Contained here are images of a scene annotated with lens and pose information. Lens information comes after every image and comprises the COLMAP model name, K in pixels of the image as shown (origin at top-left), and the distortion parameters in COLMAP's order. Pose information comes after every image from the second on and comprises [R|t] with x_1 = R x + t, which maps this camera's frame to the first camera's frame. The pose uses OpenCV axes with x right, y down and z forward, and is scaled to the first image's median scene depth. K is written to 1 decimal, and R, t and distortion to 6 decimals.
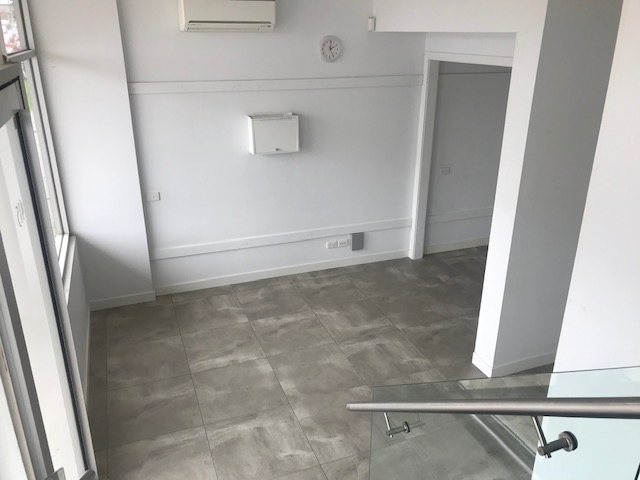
lens RADIAL K [[527.9, 0, 316.9], [0, 527.9, 240.9], [0, 0, 1]] dist [0.049337, -0.046631]
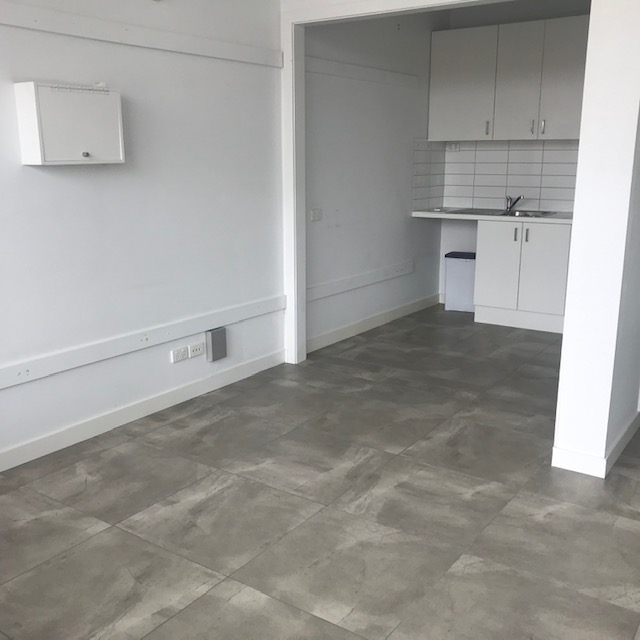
lens RADIAL K [[699.8, 0, 315.4], [0, 699.8, 324.9], [0, 0, 1]] dist [0.000071, 0.000000]
pose [[0.825384, -0.139052, 0.547179, -0.257981], [0.215217, 0.973506, -0.077248, 0.066374], [-0.521941, 0.181522, 0.833443, 0.374500]]
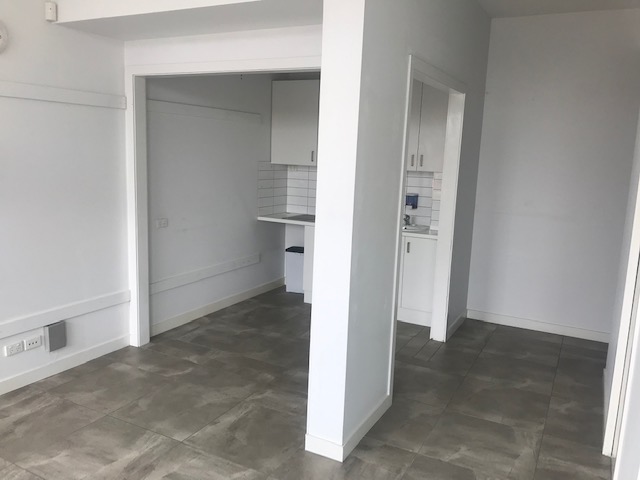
lens RADIAL K [[527.9, 0, 320.6], [0, 527.9, 240.2], [0, 0, 1]] dist [0.049337, -0.046631]
pose [[0.746463, -0.087241, 0.659683, -0.113198], [0.211745, 0.970979, -0.111191, 0.031404], [-0.630838, 0.222685, 0.743273, 0.312841]]
